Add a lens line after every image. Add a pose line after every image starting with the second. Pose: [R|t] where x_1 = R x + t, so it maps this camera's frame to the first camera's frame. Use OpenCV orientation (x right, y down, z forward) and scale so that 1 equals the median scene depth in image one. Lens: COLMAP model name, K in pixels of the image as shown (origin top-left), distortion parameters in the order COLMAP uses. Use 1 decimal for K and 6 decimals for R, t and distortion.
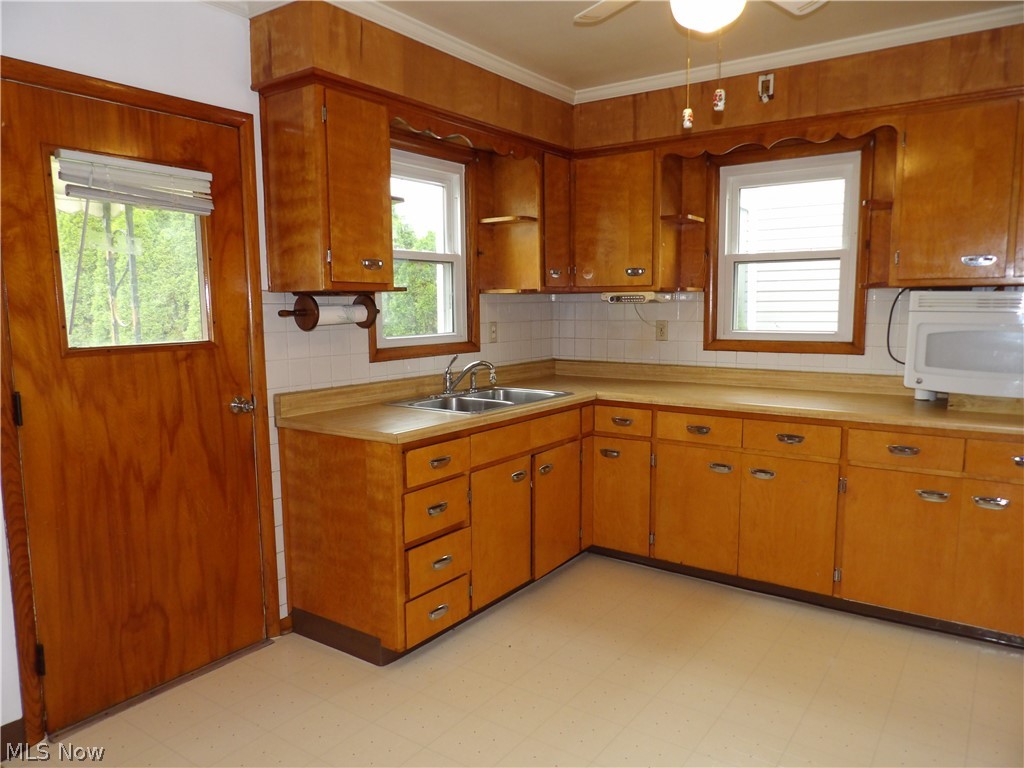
lens RADIAL K [[733.1, 0, 510.8], [0, 733.1, 390.5], [0, 0, 1]] dist [-0.030413, 0.043675]
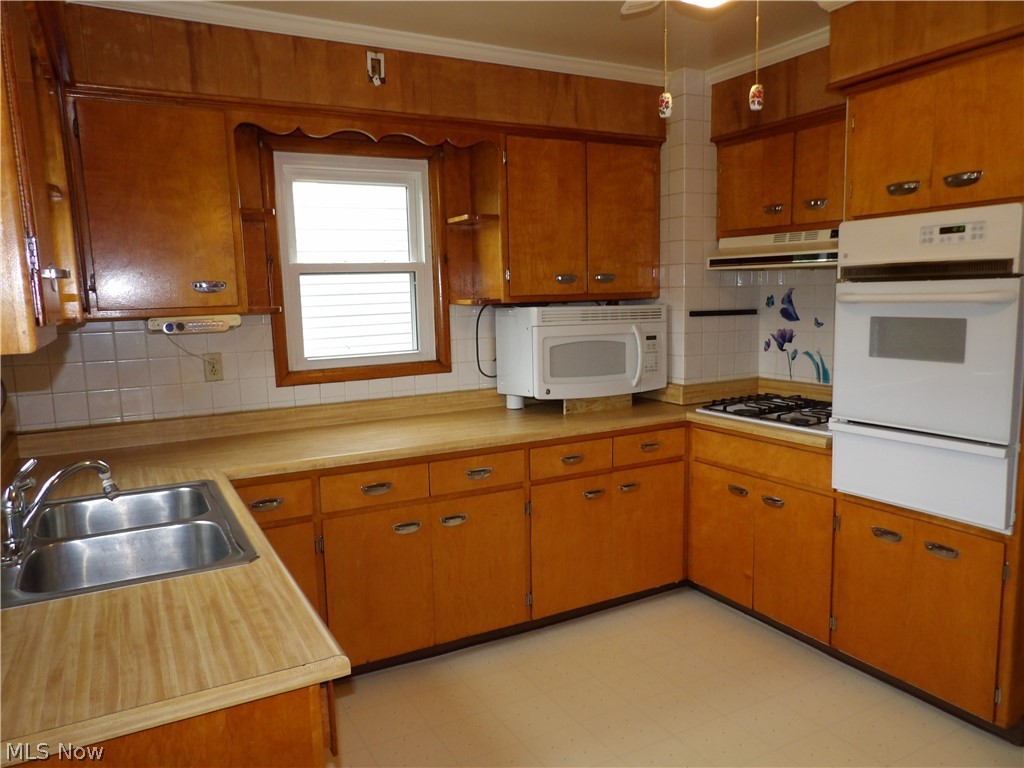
lens RADIAL K [[733.1, 0, 510.8], [0, 733.1, 390.5], [0, 0, 1]] dist [-0.030413, 0.043675]
pose [[0.451719, -0.126519, 0.883144, -0.364754], [0.128579, 0.988791, 0.075888, -0.093186], [-0.882846, 0.079274, 0.462924, 0.505658]]
